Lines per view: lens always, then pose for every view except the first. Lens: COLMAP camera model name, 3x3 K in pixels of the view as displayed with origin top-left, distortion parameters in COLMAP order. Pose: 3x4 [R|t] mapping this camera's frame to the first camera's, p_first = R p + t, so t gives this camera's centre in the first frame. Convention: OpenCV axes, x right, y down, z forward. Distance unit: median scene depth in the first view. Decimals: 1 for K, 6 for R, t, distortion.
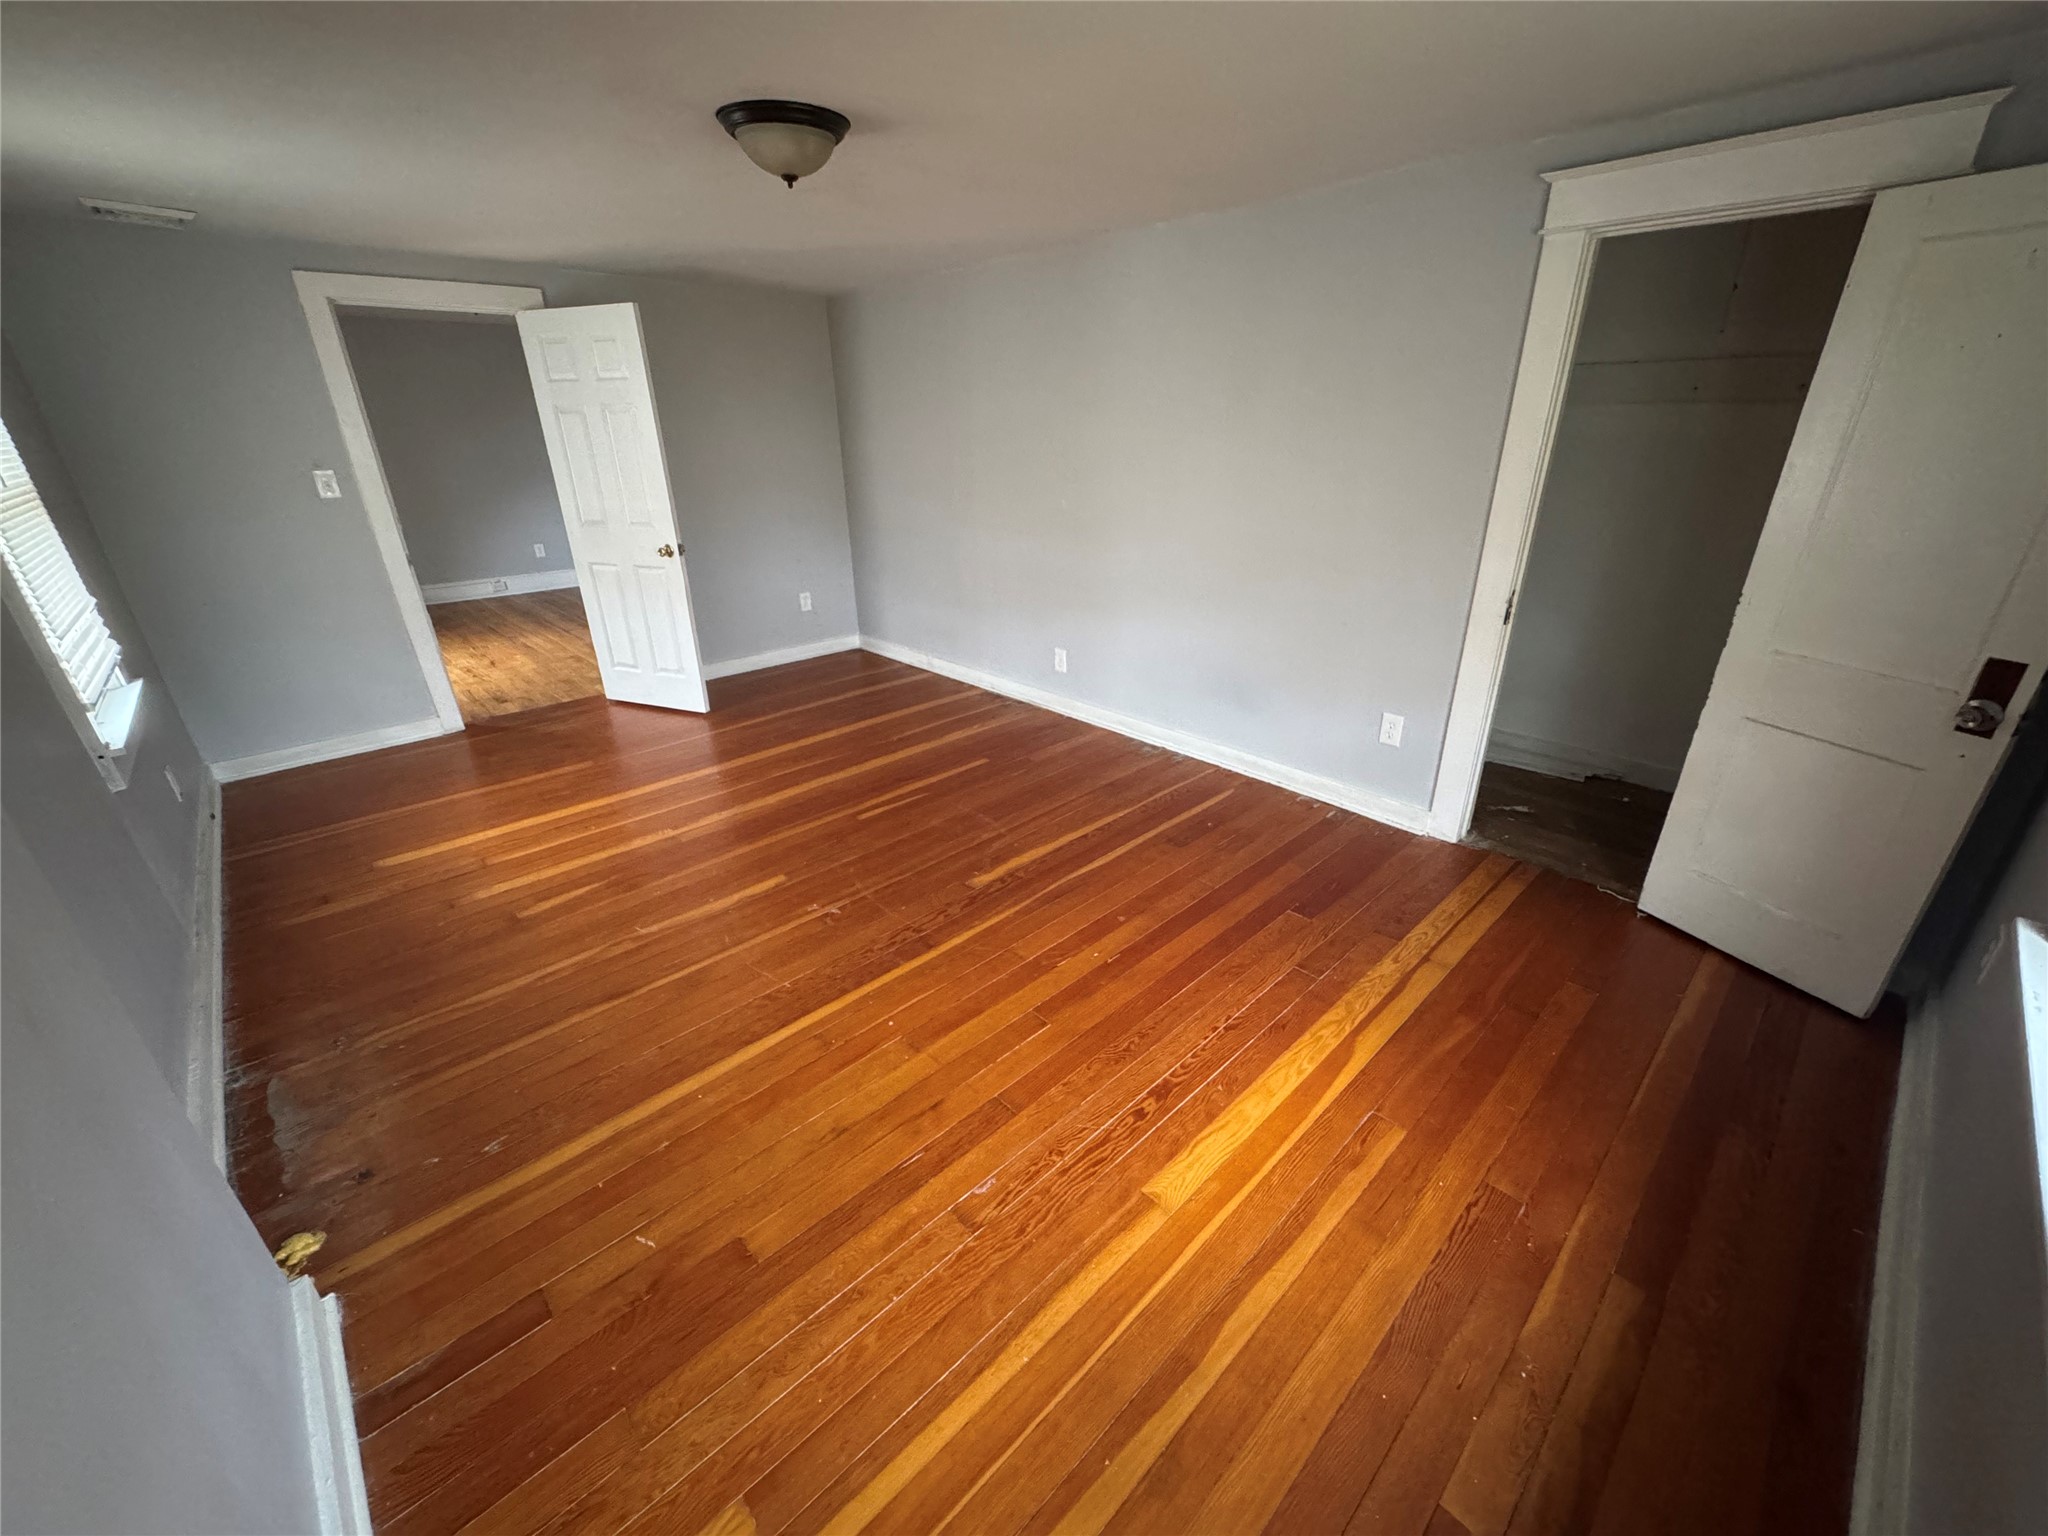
lens RADIAL K [[816.9, 0, 1028.9], [0, 816.9, 766.6], [0, 0, 1]] dist [0.000638, 0.000185]
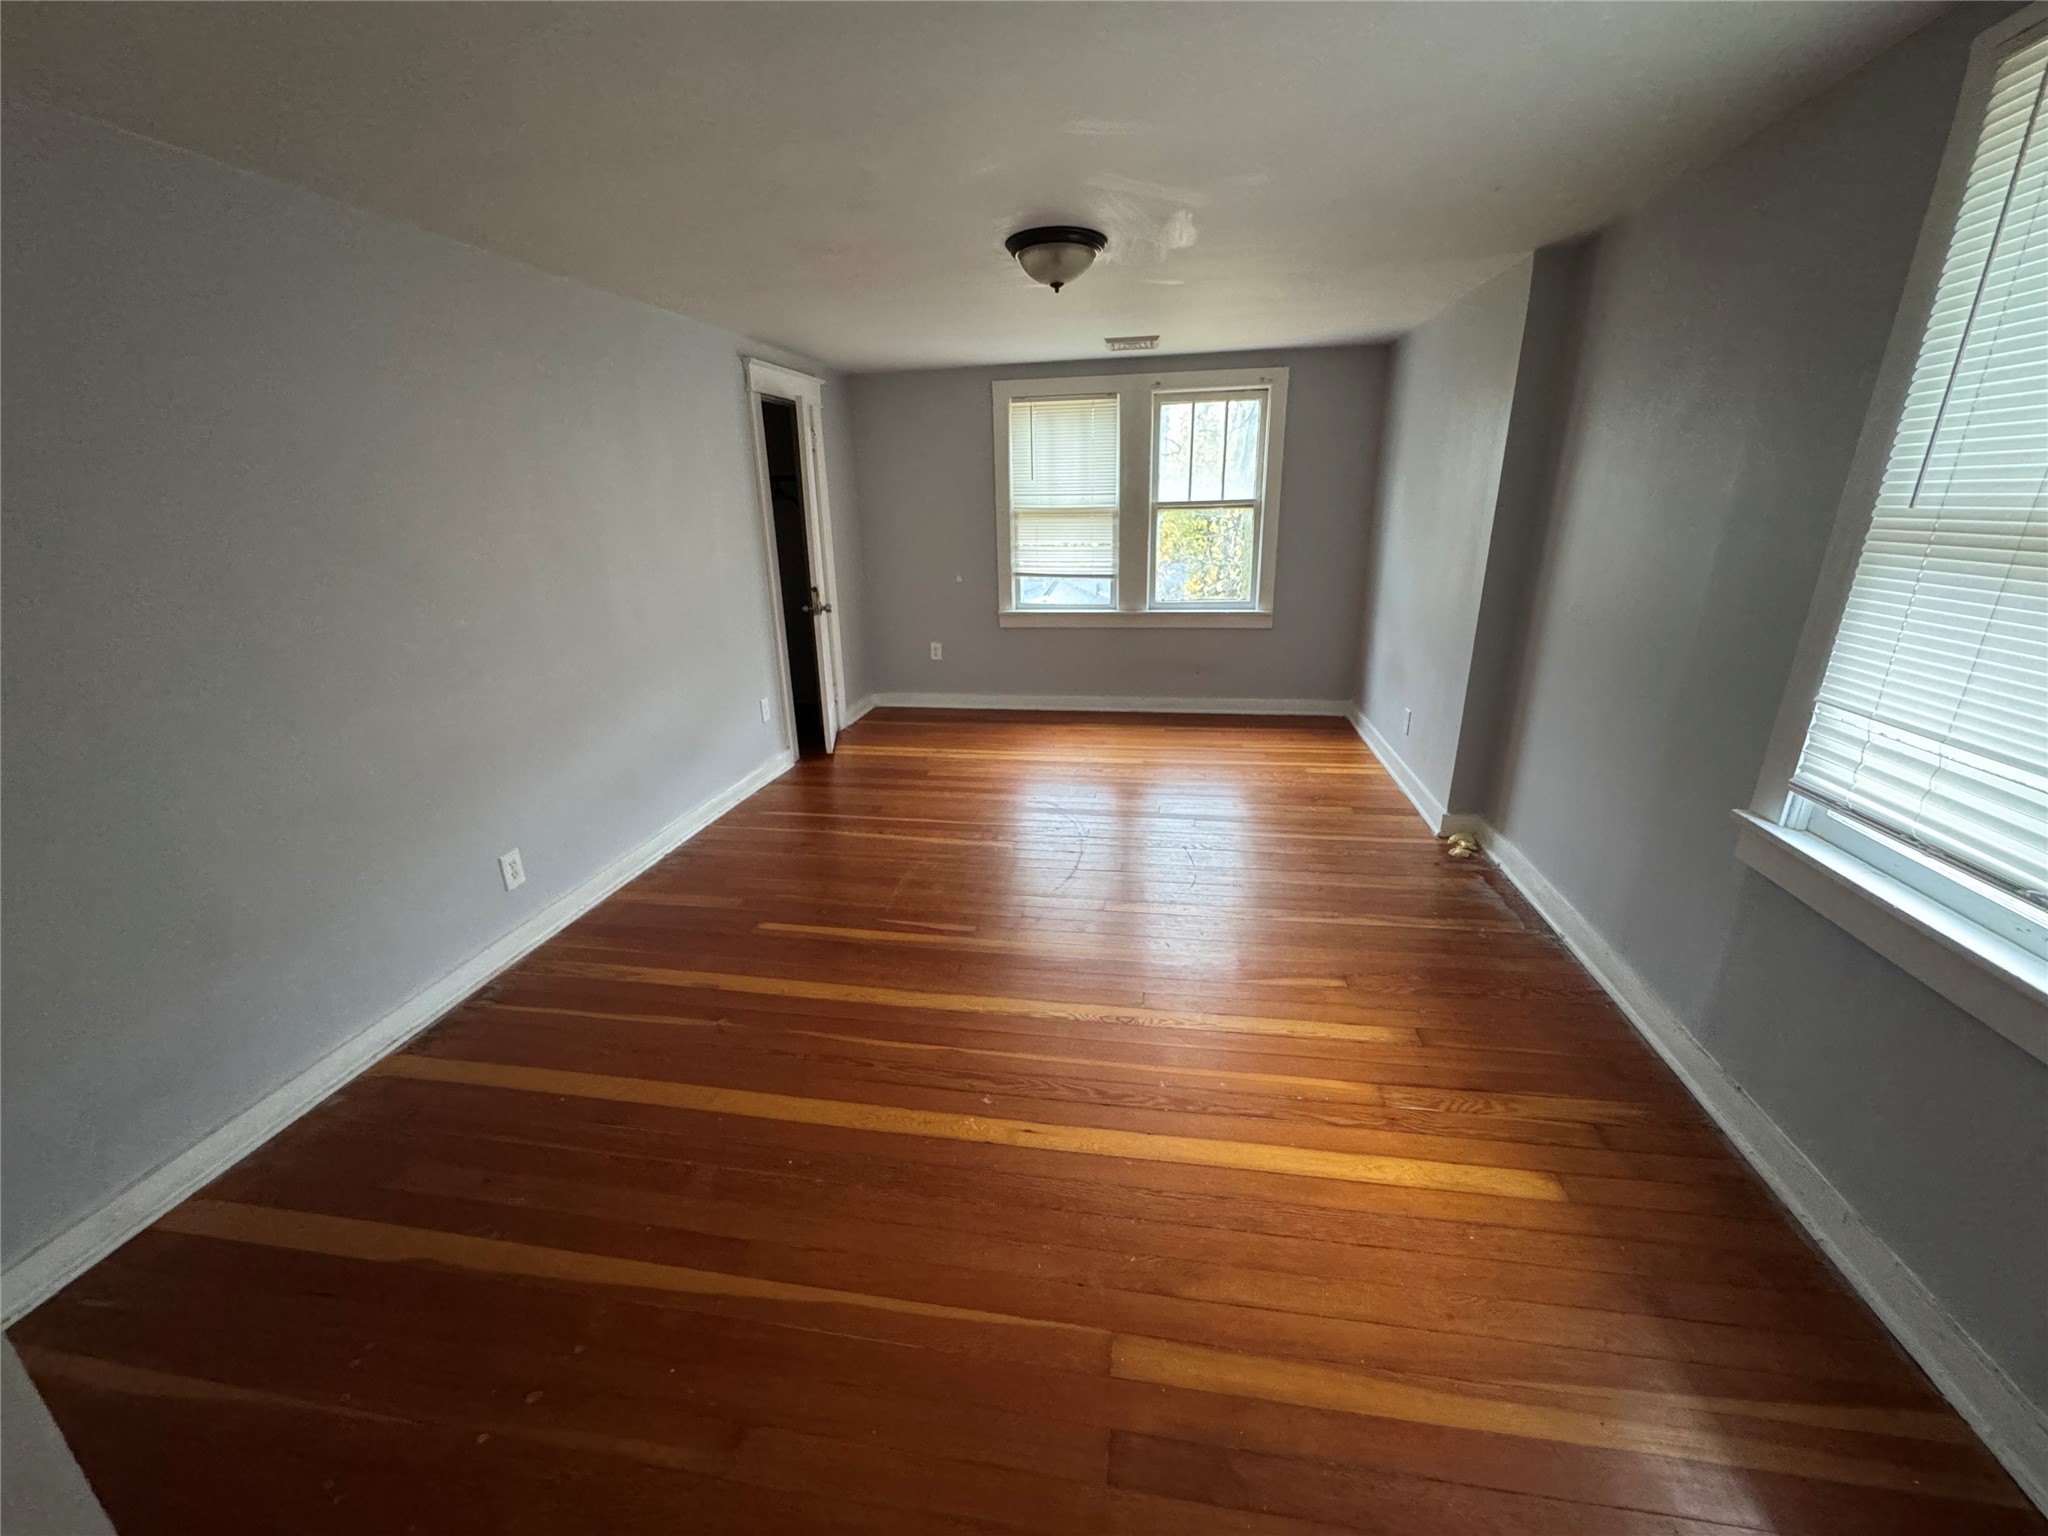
lens RADIAL K [[816.9, 0, 1028.9], [0, 816.9, 766.6], [0, 0, 1]] dist [0.000638, 0.000185]
pose [[-0.602272, -0.225628, 0.765742, -0.971014], [0.346198, 0.790508, 0.505217, -0.547331], [-0.719316, 0.569376, -0.397989, 1.359842]]
